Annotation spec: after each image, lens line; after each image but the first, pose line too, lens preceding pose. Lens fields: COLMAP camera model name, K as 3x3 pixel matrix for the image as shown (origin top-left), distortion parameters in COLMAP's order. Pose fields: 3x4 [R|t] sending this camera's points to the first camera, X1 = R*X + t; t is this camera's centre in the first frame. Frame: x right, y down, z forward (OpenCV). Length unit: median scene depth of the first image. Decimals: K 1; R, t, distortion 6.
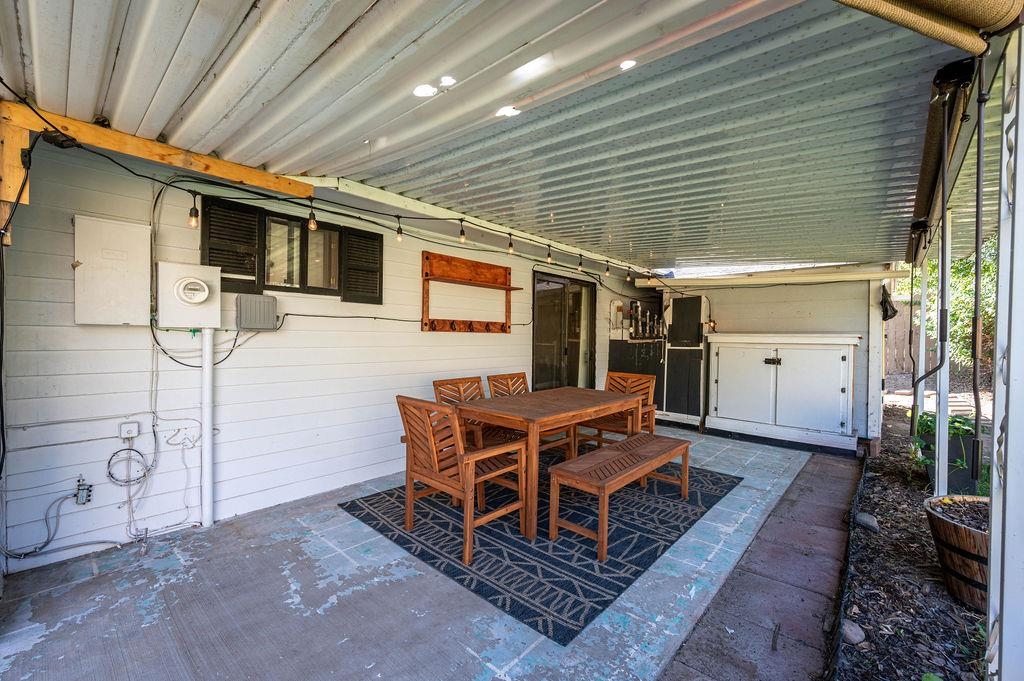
lens RADIAL K [[424.7, 0, 512.0], [0, 424.7, 340.5], [0, 0, 1]] dist [0.000069, -0.000020]
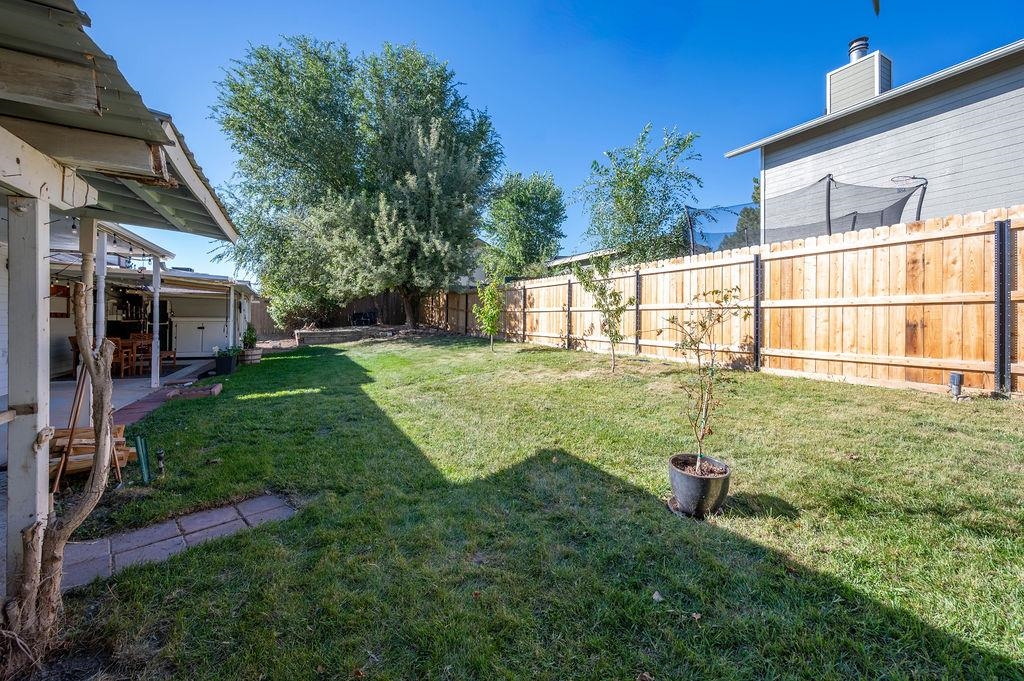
lens RADIAL K [[408.0, 0, 513.3], [0, 408.0, 325.9], [0, 0, 1]] dist [0.000175, -0.000081]
pose [[0.341565, -0.025384, 0.939515, -0.957321], [0.012107, 0.999671, 0.022608, 0.003092], [-0.939780, 0.003653, 0.341760, -1.455850]]
